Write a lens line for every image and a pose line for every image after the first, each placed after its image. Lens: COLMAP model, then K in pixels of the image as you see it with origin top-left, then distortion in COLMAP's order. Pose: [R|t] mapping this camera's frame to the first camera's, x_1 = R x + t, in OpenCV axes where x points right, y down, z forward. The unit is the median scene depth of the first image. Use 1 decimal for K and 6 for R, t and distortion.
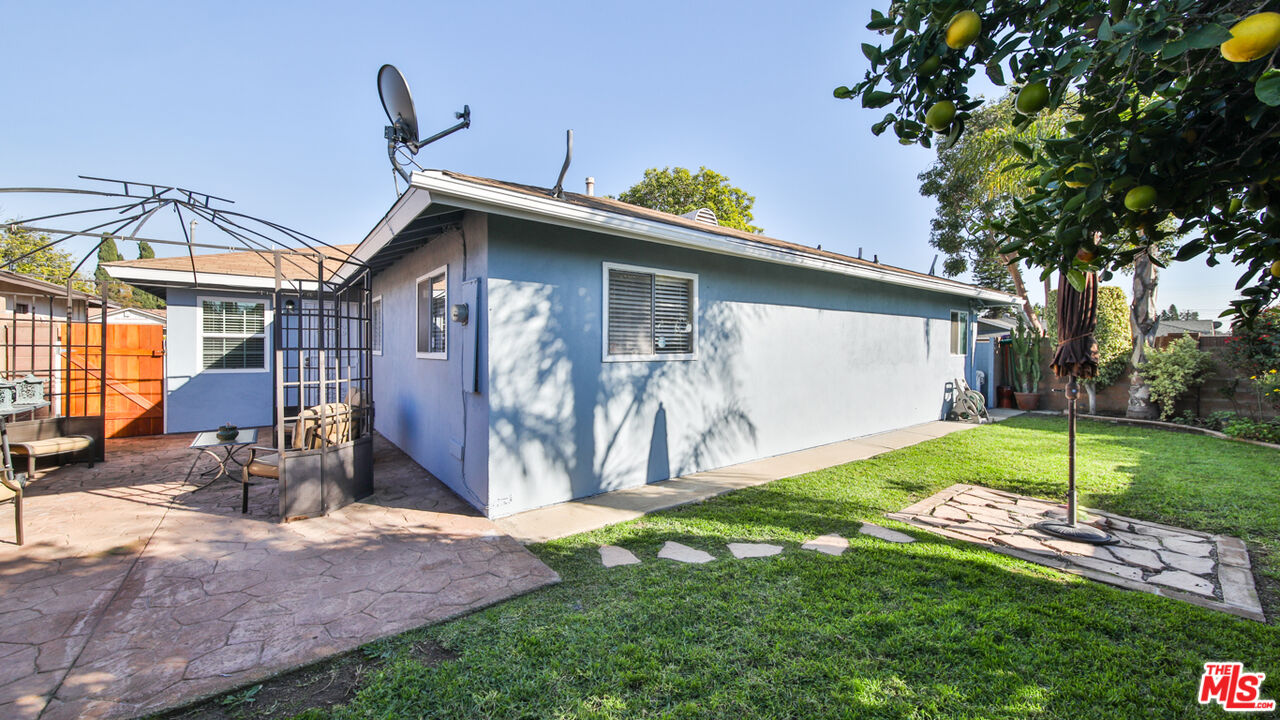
lens RADIAL K [[483.0, 0, 634.5], [0, 483.0, 350.1], [0, 0, 1]] dist [0.005567, -0.002228]
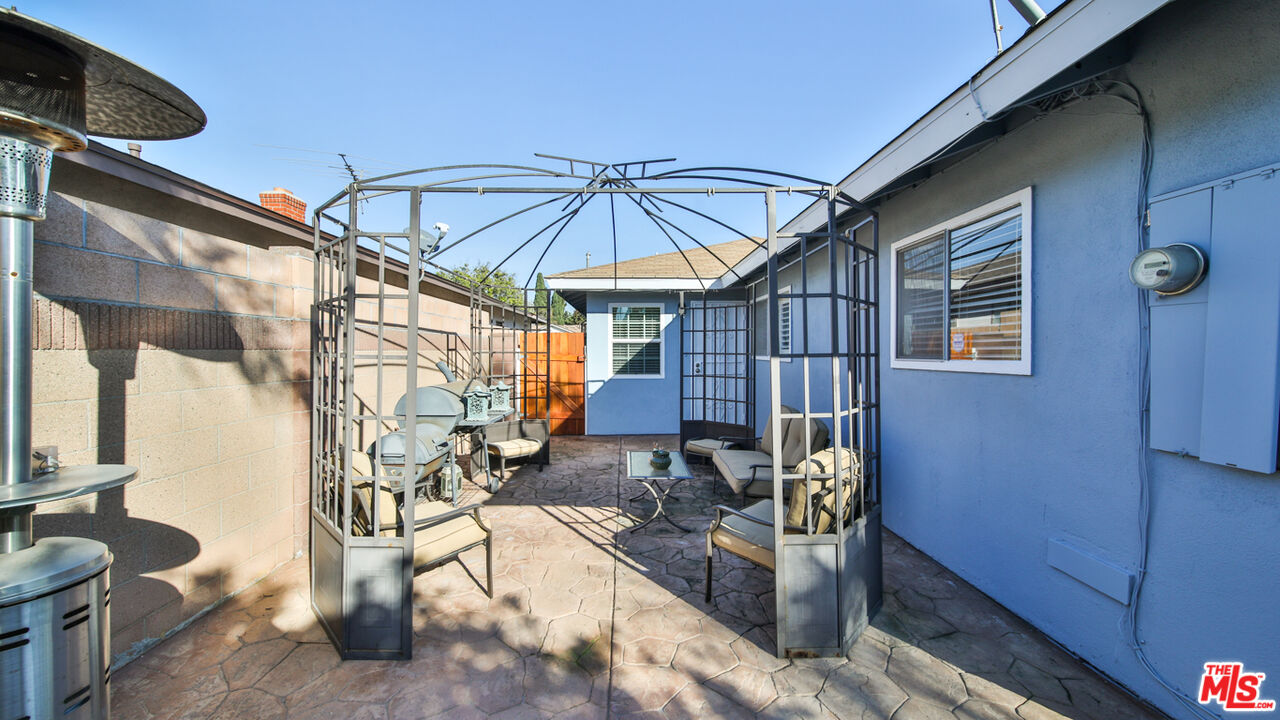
lens RADIAL K [[483.0, 0, 641.9], [0, 483.0, 355.0], [0, 0, 1]] dist [0.005567, -0.002228]
pose [[0.814469, -0.003089, -0.580199, -0.283962], [0.004344, 0.999990, 0.000774, -0.002230], [0.580191, -0.003151, 0.814474, 0.234361]]
